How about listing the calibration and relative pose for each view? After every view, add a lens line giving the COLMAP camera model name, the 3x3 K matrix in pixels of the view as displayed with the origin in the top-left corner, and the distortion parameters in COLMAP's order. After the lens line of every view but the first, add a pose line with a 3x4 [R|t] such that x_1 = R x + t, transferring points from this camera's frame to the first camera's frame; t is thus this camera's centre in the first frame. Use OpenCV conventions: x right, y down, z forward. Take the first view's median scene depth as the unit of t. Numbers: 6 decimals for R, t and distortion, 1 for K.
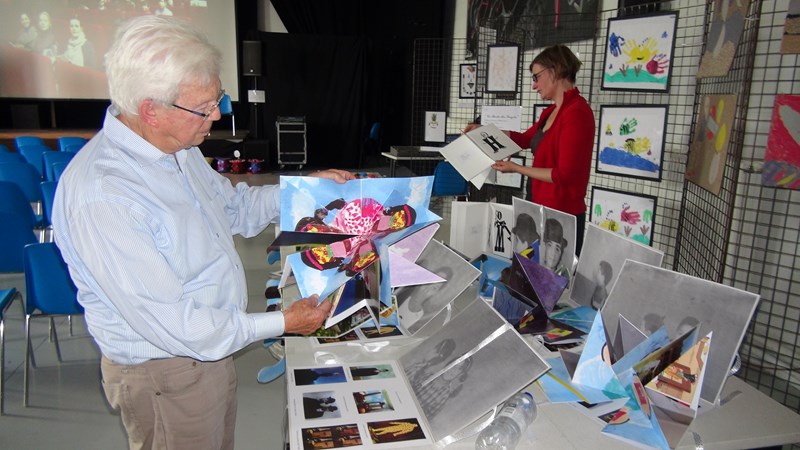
lens RADIAL K [[591.2, 0, 399.7], [0, 591.2, 225.1], [0, 0, 1]] dist [-0.002234, 0.002661]
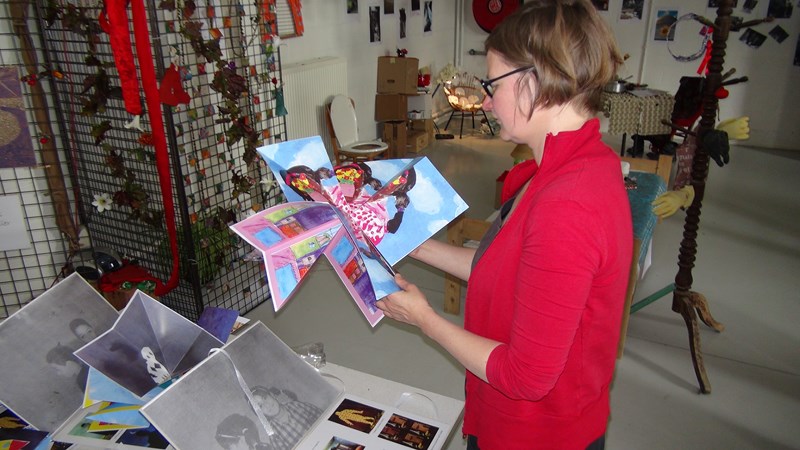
lens RADIAL K [[591.2, 0, 400.2], [0, 591.2, 221.1], [0, 0, 1]] dist [-0.002234, 0.002661]
pose [[-0.795972, -0.237021, 0.557001, -0.251152], [0.124352, 0.836506, 0.533662, -0.226377], [-0.592423, 0.494044, -0.636361, 0.610083]]
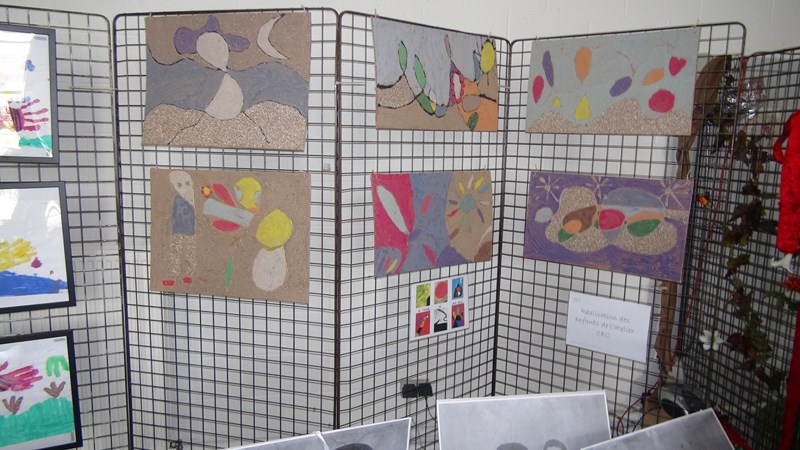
lens RADIAL K [[591.2, 0, 399.5], [0, 591.2, 225.8], [0, 0, 1]] dist [-0.002234, 0.002661]
pose [[-0.000264, -0.168254, 0.985744, -0.155273], [0.194500, 0.966910, 0.165091, -0.195502], [-0.980903, 0.191770, 0.032470, 0.656564]]
